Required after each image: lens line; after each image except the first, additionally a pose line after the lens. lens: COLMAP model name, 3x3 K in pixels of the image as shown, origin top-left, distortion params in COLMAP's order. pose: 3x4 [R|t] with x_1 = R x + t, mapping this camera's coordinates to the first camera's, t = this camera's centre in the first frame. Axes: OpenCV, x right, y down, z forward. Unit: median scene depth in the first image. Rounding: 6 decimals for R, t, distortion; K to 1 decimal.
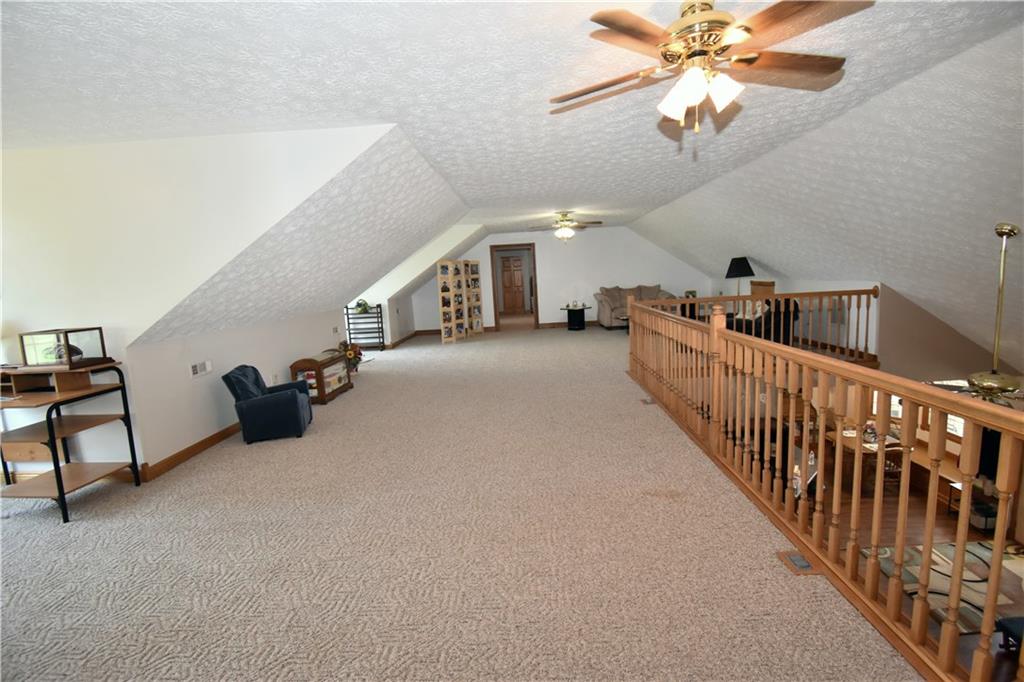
lens RADIAL K [[452.9, 0, 511.9], [0, 452.9, 335.4], [0, 0, 1]] dist [0.020522, -0.025844]
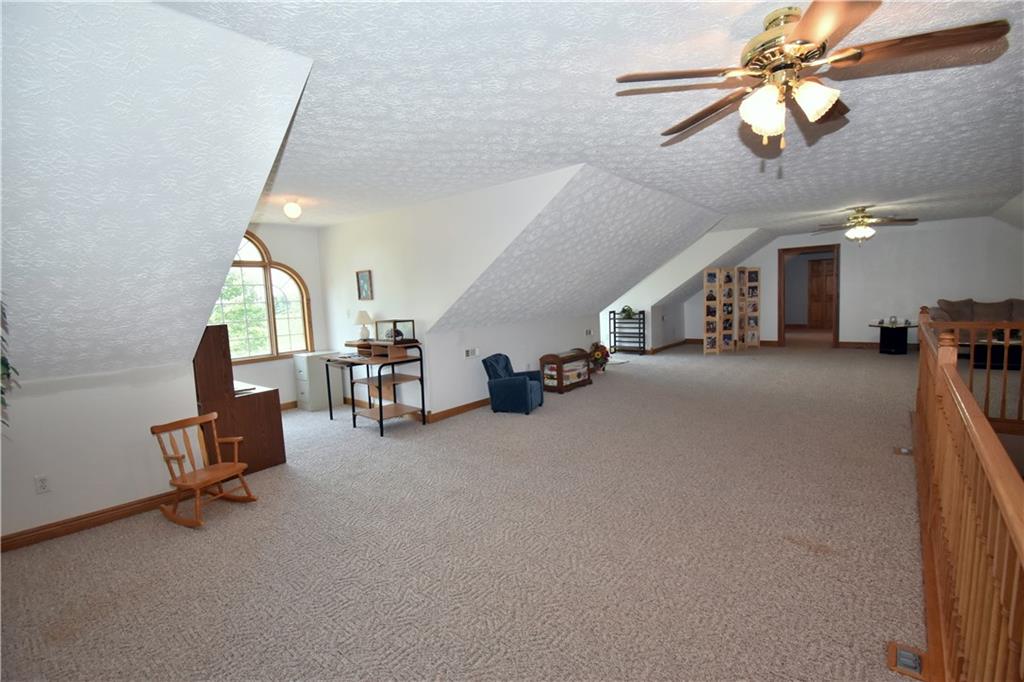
lens RADIAL K [[452.9, 0, 511.9], [0, 452.9, 335.4], [0, 0, 1]] dist [0.020522, -0.025844]
pose [[0.788879, 0.072985, -0.610199, 0.198572], [-0.078650, 0.996748, 0.017538, -0.011474], [0.609495, 0.034157, 0.792054, -0.025774]]
